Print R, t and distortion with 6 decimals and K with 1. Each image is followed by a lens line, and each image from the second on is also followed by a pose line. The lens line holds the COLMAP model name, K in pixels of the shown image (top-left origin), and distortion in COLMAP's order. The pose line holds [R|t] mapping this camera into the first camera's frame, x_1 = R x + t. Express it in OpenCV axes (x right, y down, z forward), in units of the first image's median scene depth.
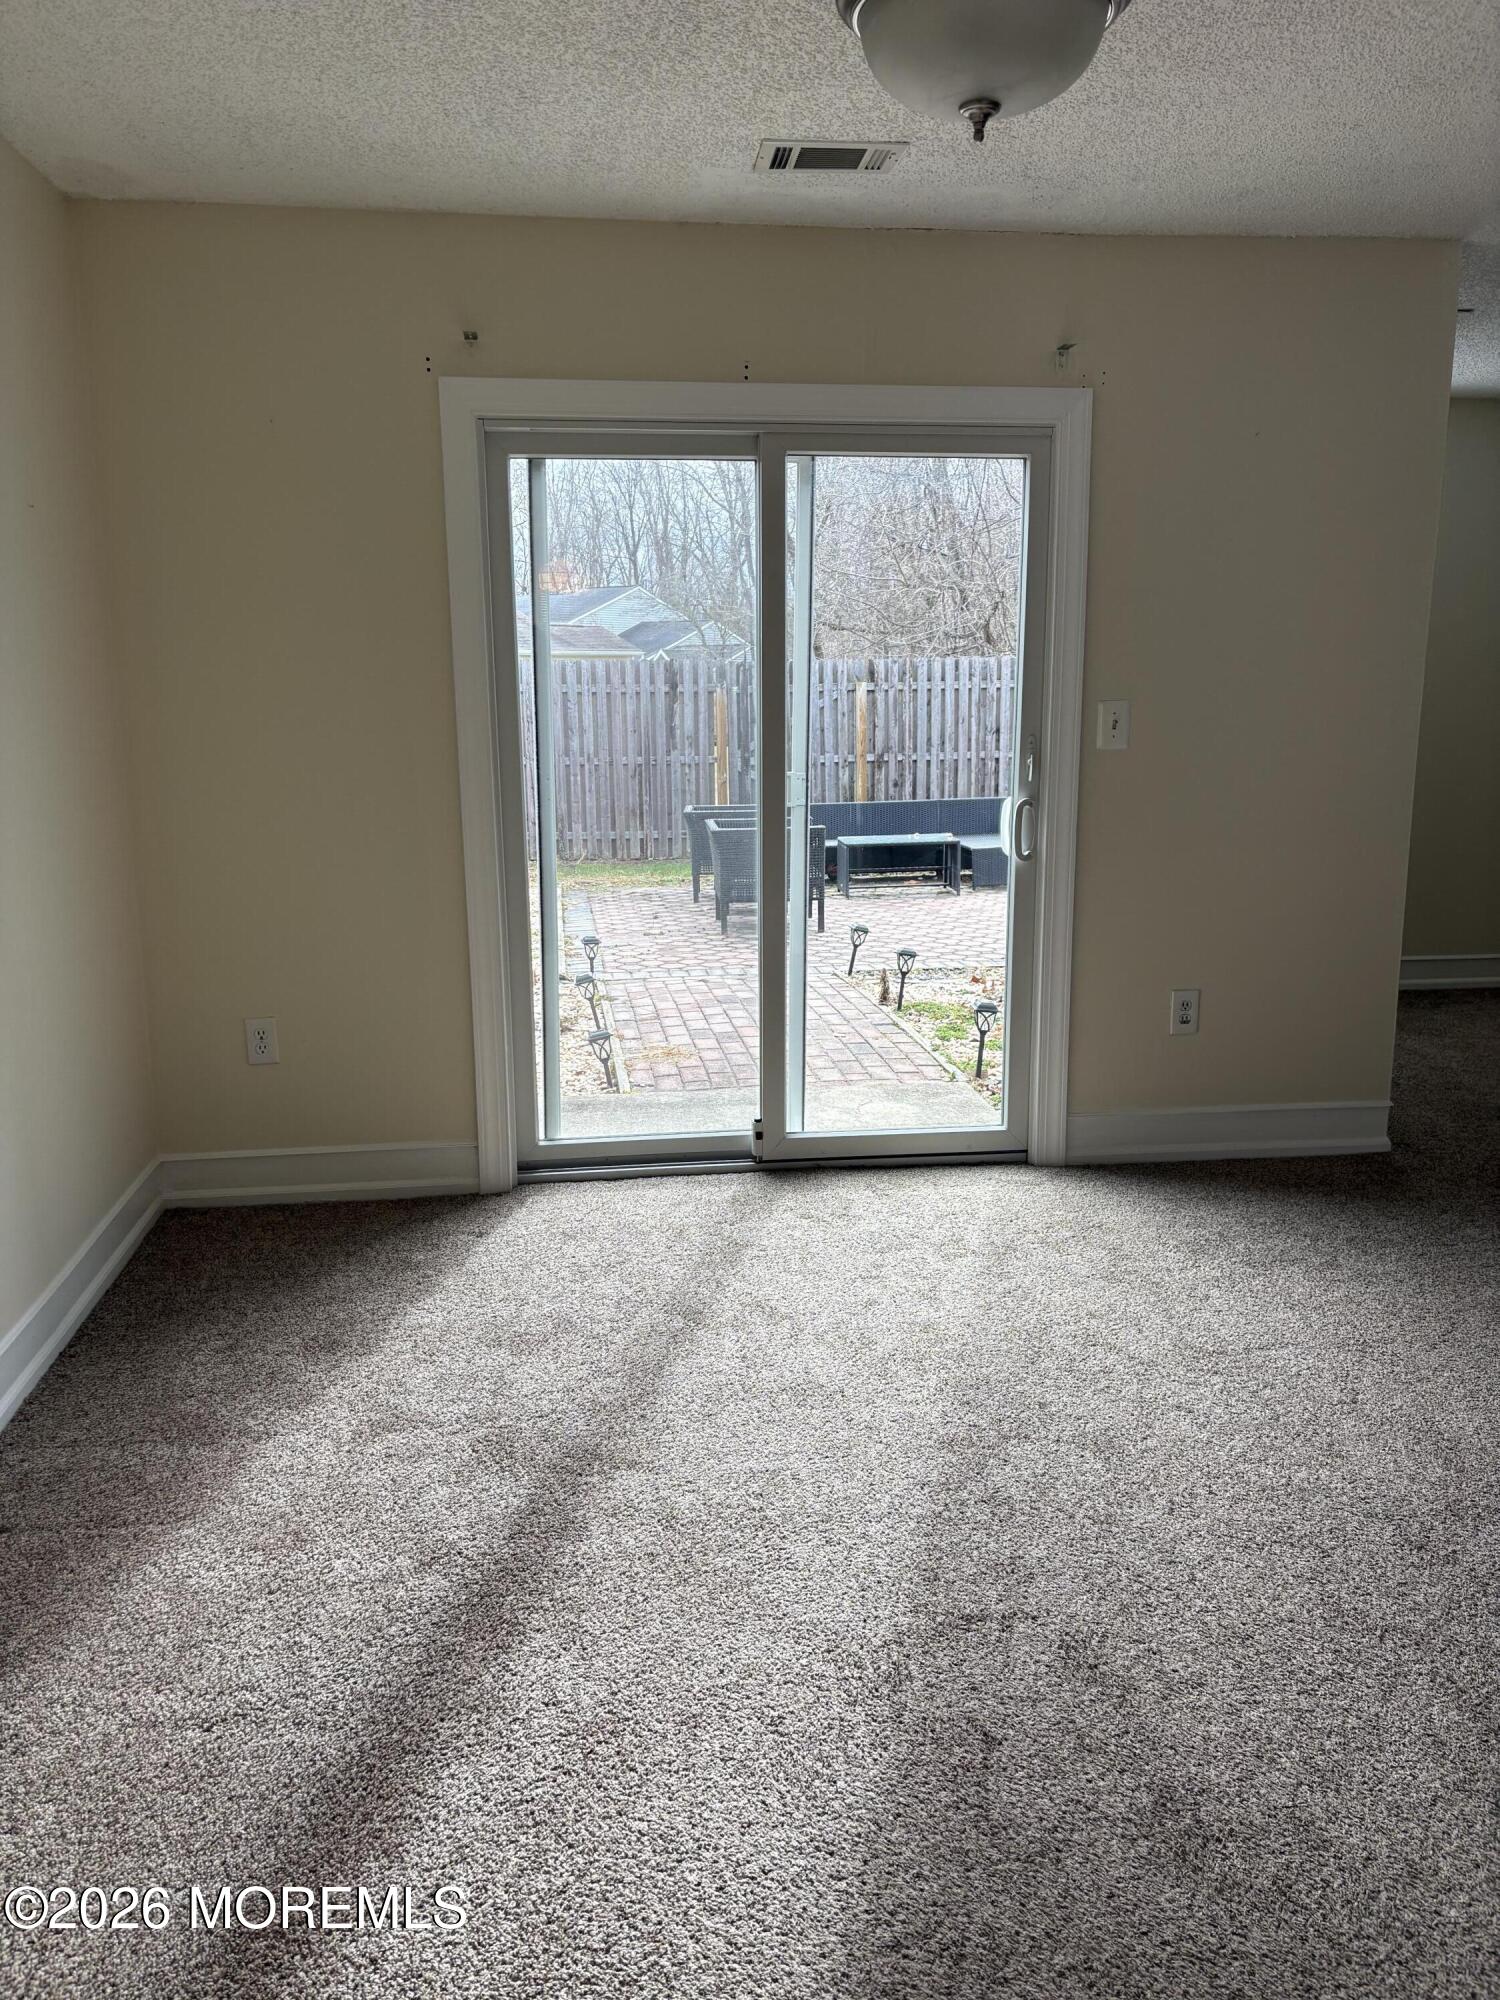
lens RADIAL K [[1482.3, 0, 766.4], [0, 1482.3, 987.9], [0, 0, 1]] dist [0.069152, -0.069510]
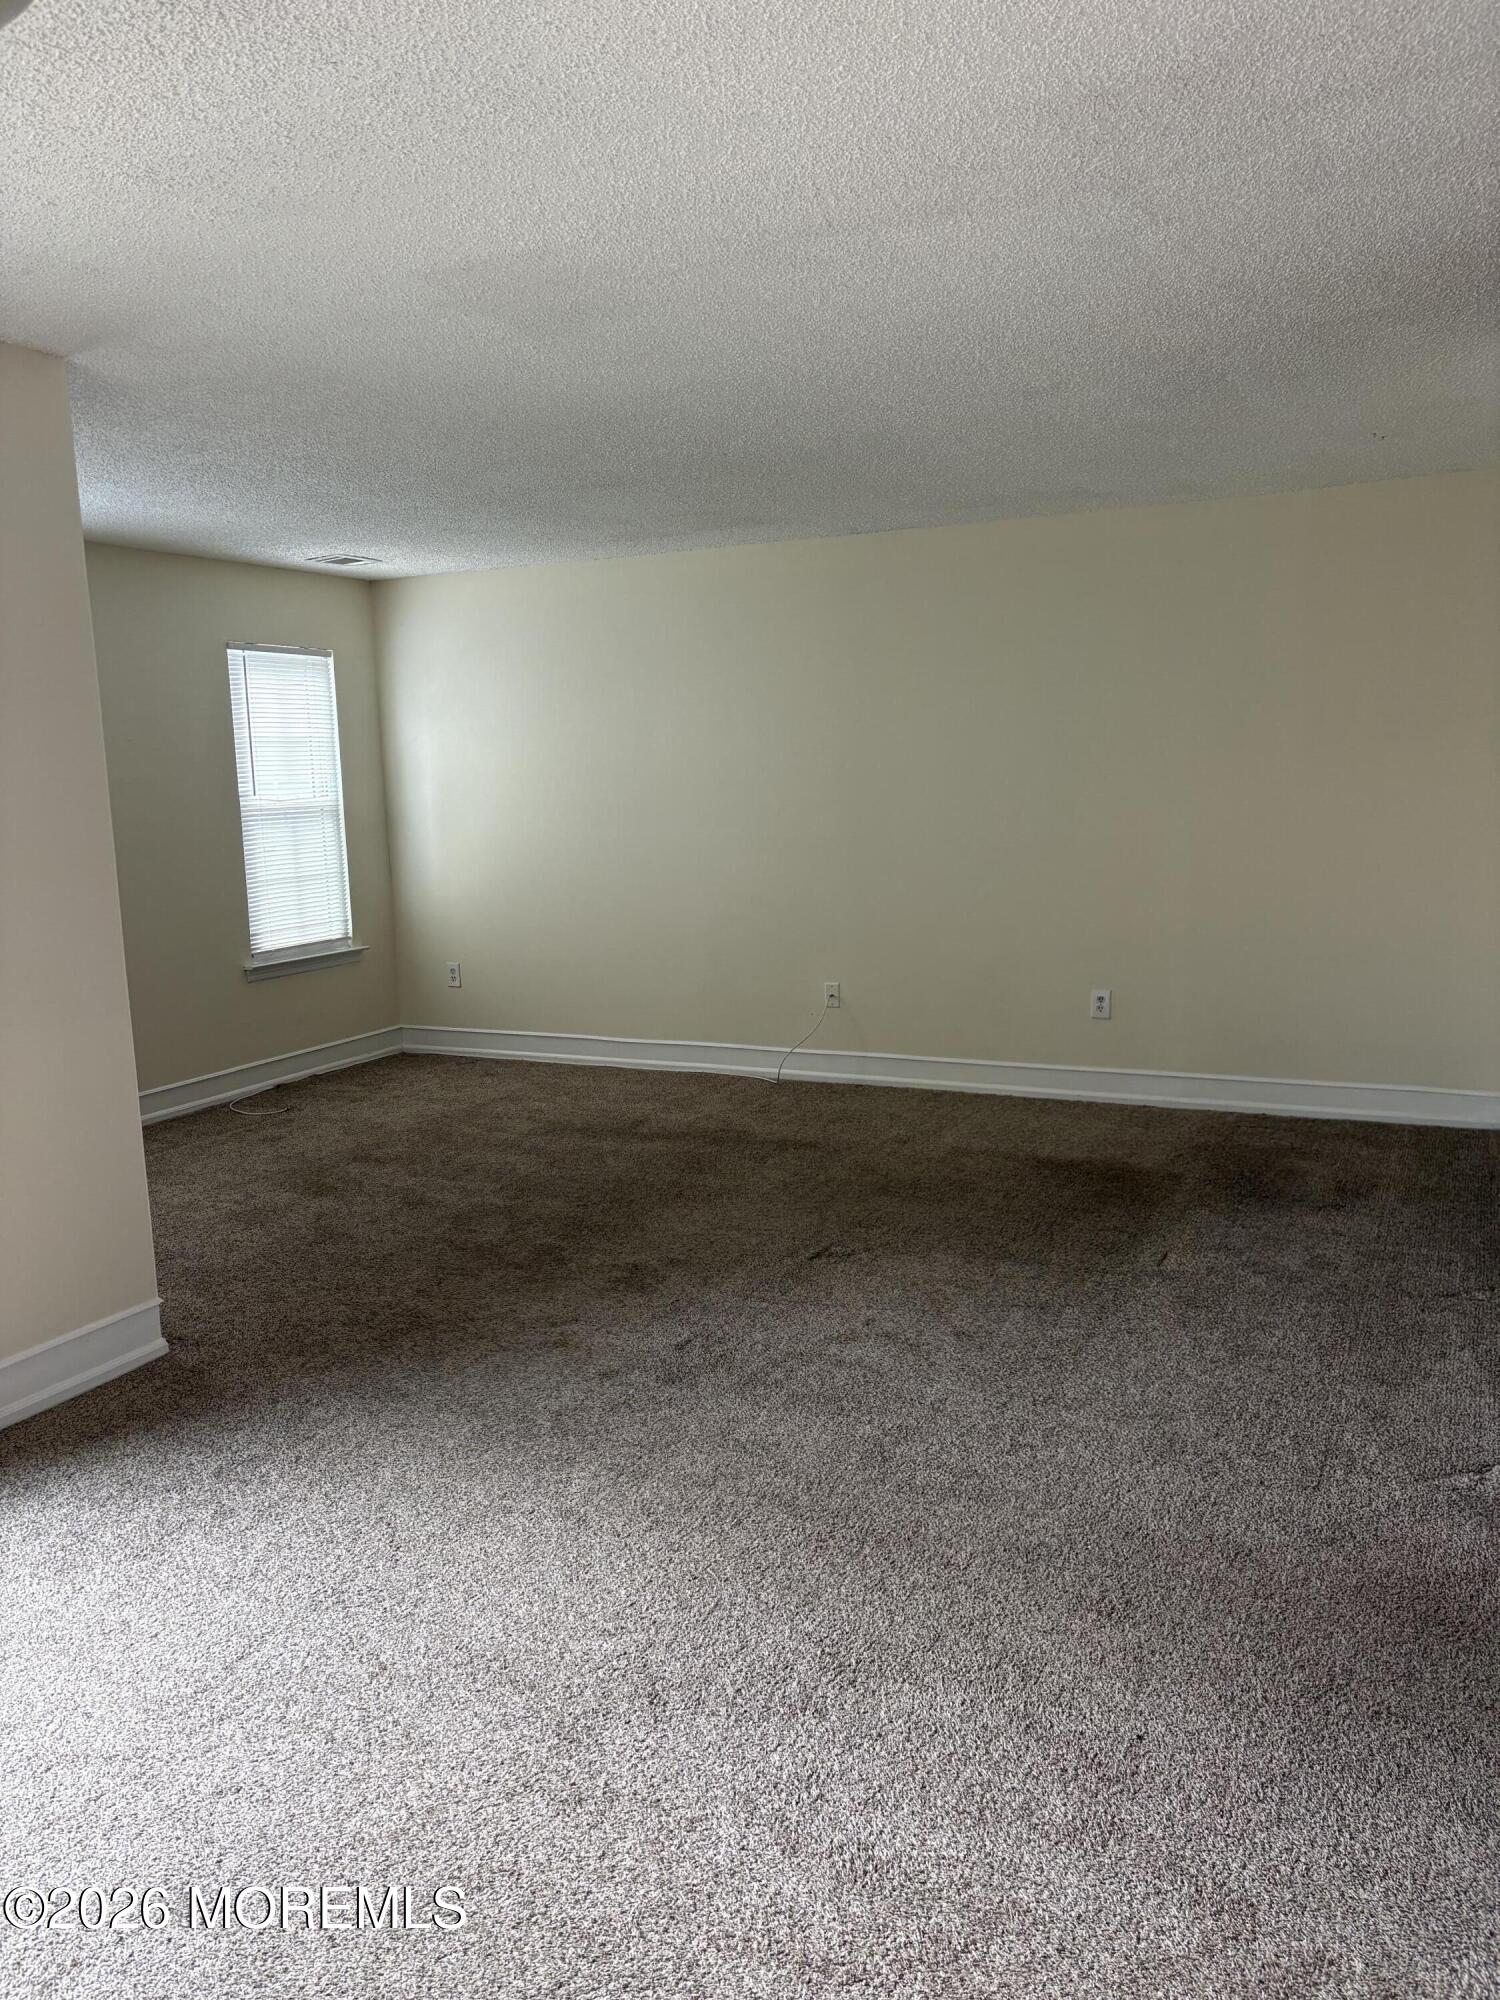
lens RADIAL K [[1482.3, 0, 750.5], [0, 1482.3, 999.6], [0, 0, 1]] dist [0.069152, -0.069510]
pose [[0.547127, -0.132996, 0.826416, -0.147518], [0.190444, 0.981182, 0.031820, -0.084417], [-0.815097, 0.139976, 0.562160, 0.263016]]
